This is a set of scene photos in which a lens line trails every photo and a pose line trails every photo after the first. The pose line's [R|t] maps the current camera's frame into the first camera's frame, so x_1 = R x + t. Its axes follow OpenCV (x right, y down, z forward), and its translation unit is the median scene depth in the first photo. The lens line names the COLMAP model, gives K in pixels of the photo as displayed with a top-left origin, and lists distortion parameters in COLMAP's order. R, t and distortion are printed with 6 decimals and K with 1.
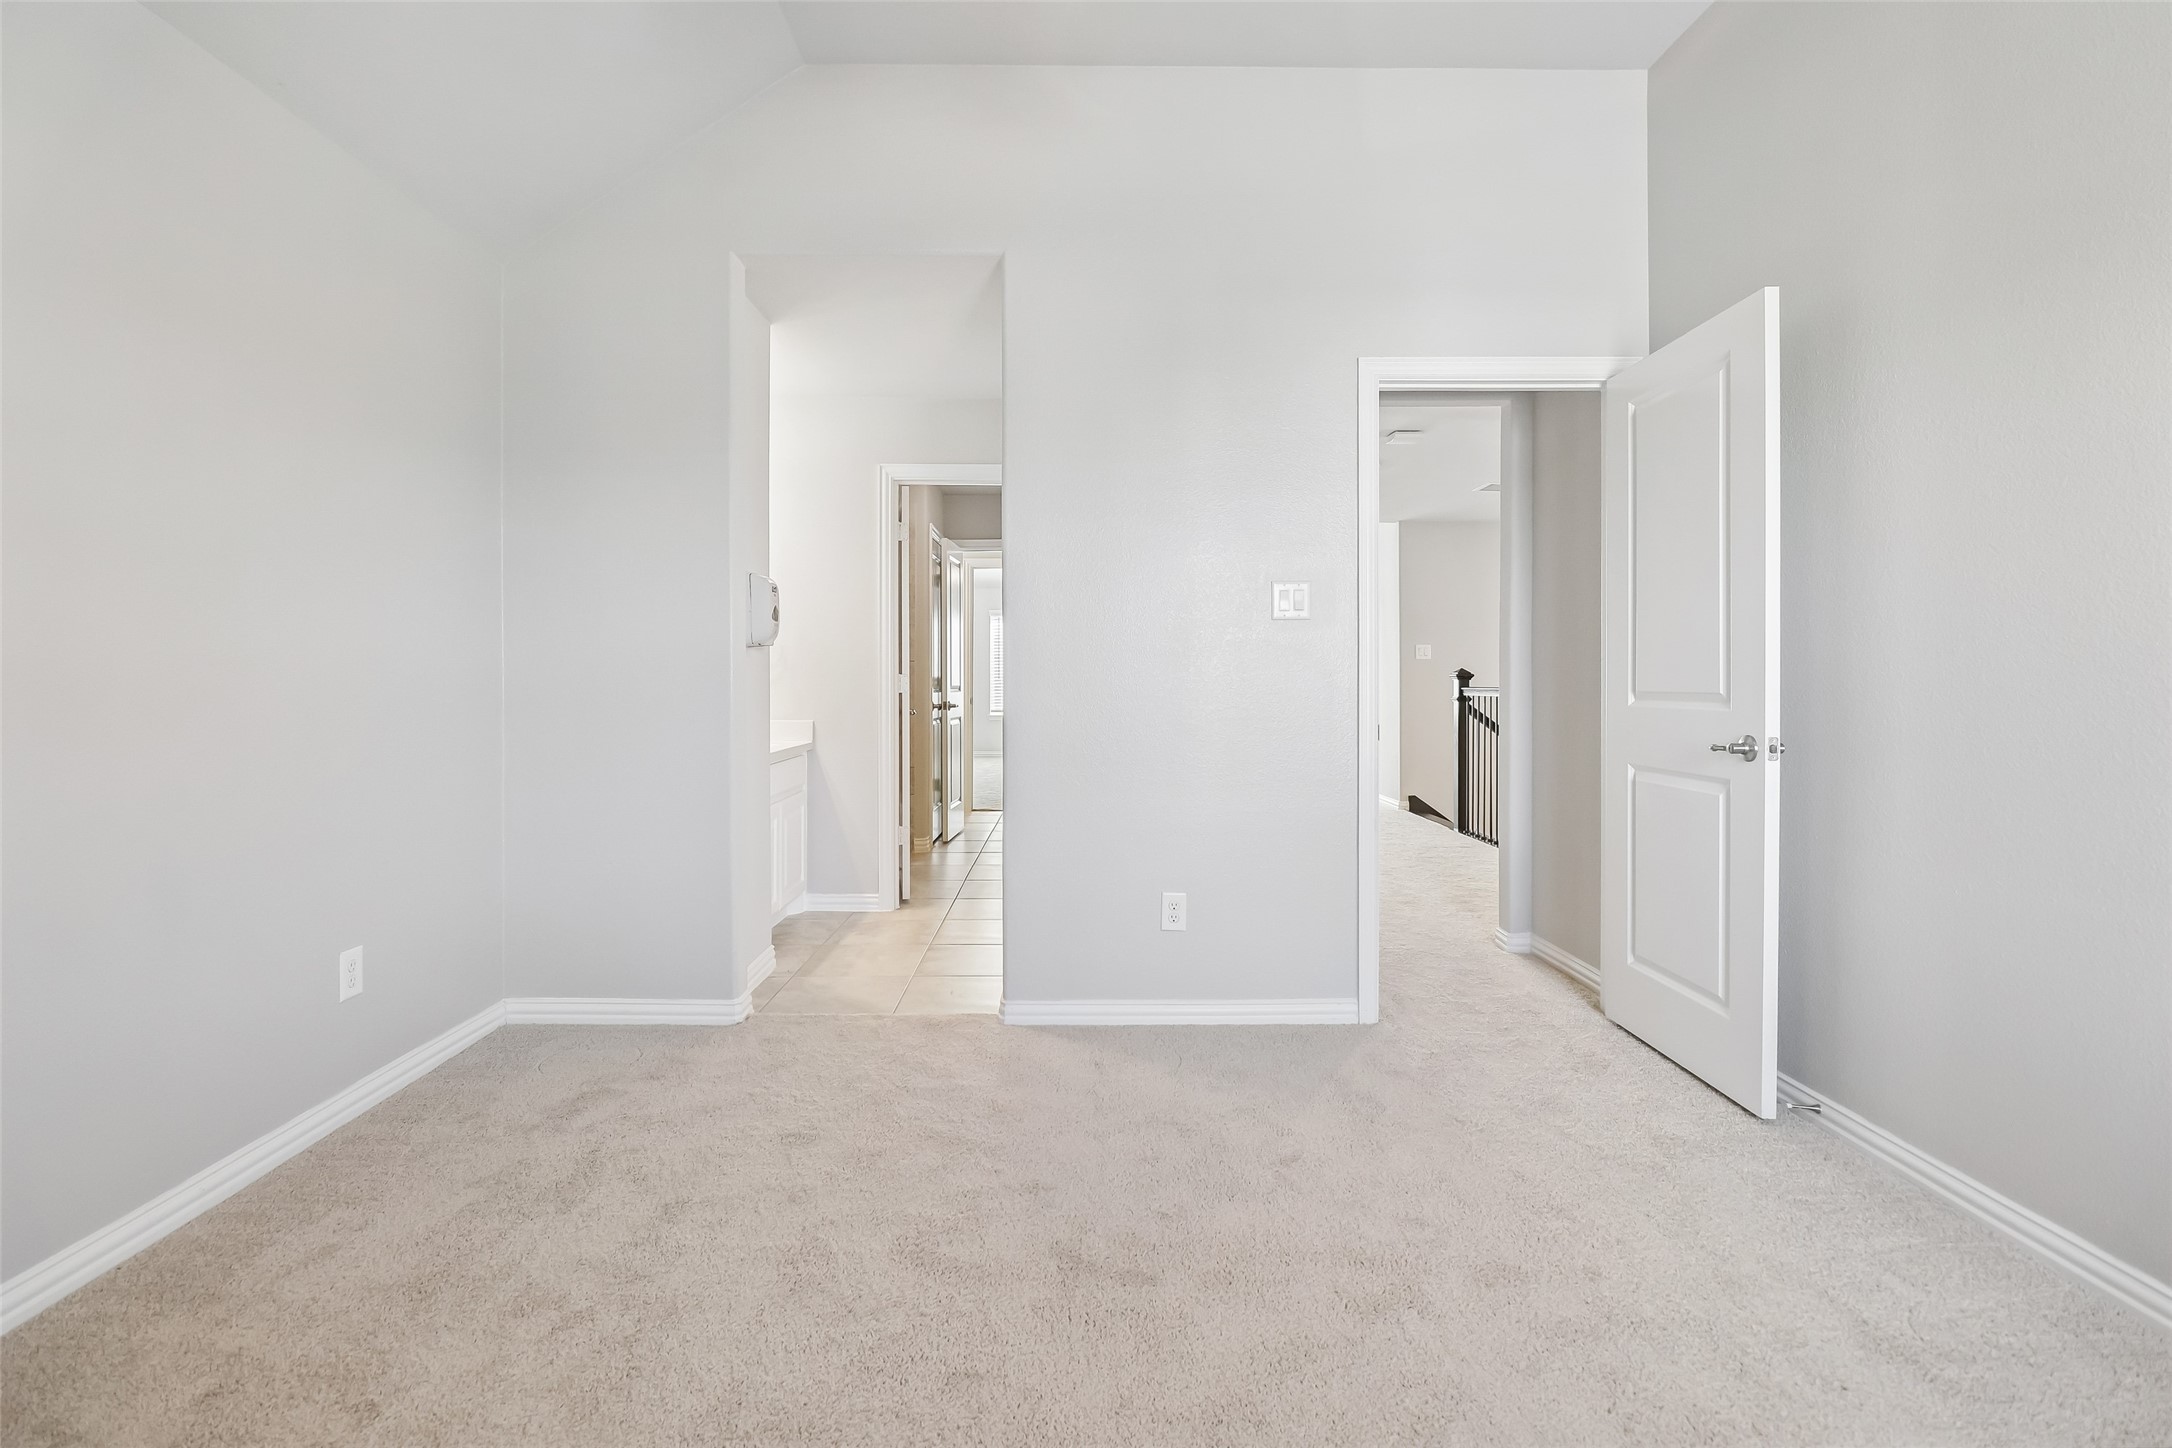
lens RADIAL K [[989.3, 0, 1084.8], [0, 989.3, 687.3], [0, 0, 1]] dist [0.000523, 0.000078]
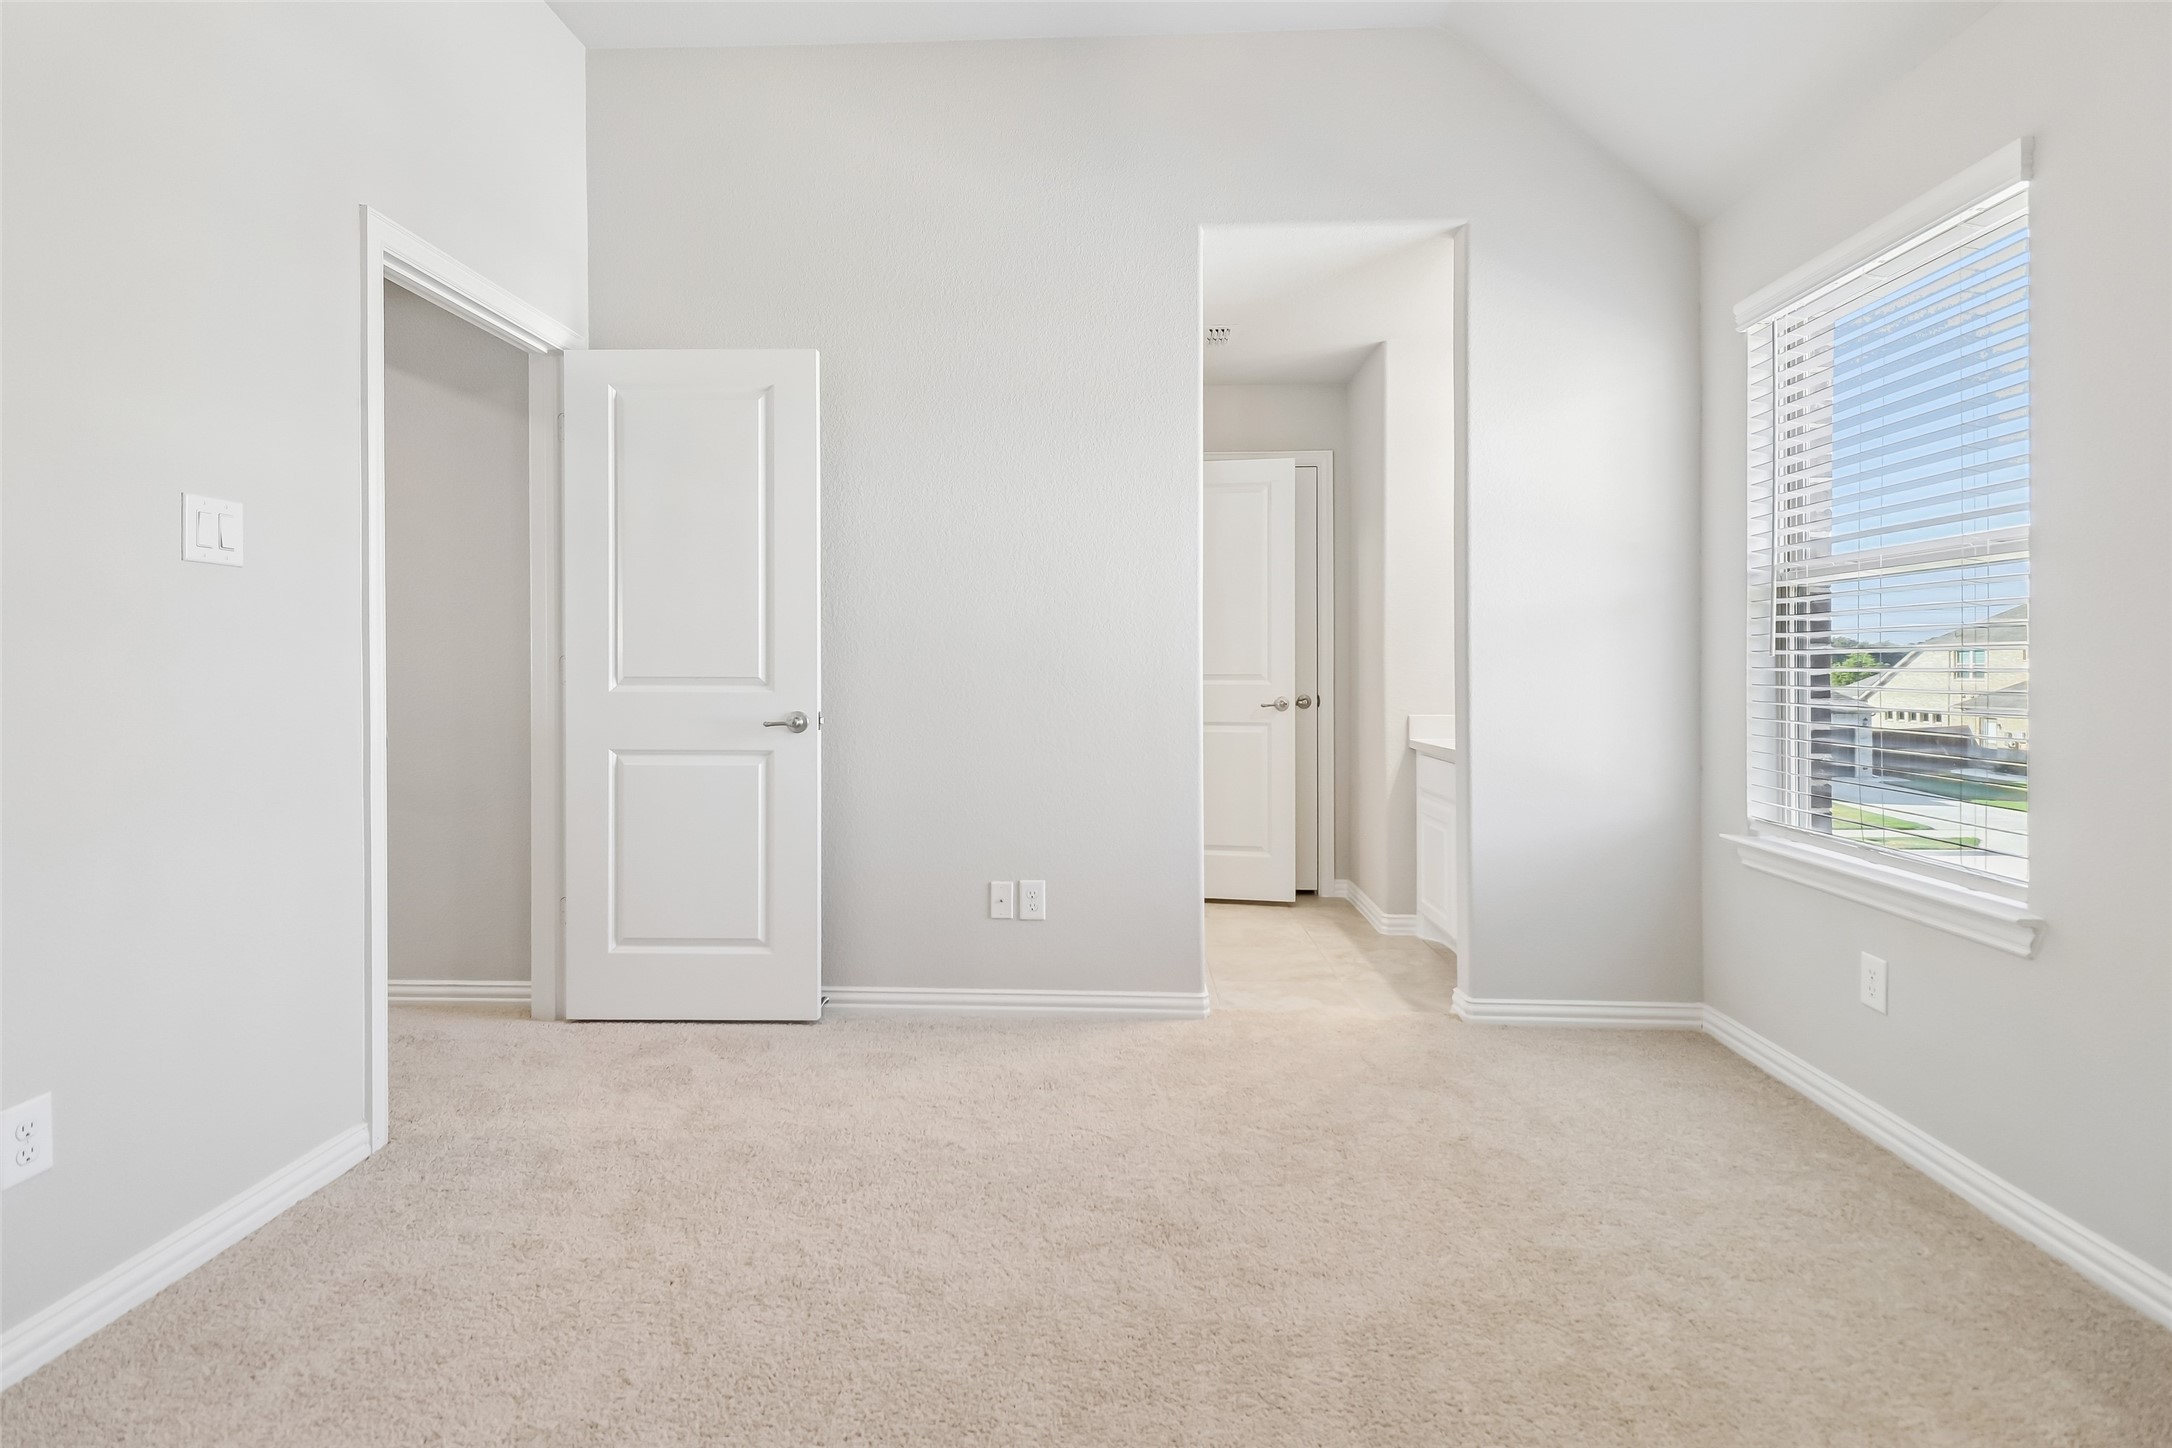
lens RADIAL K [[960.2, 0, 1088.0], [0, 960.2, 672.5], [0, 0, 1]] dist [0.000042, 0.000043]
pose [[0.047575, -0.002823, 0.998864, -0.458984], [0.005516, 0.999982, 0.002563, -0.000364], [-0.998852, 0.005387, 0.047590, 0.558253]]
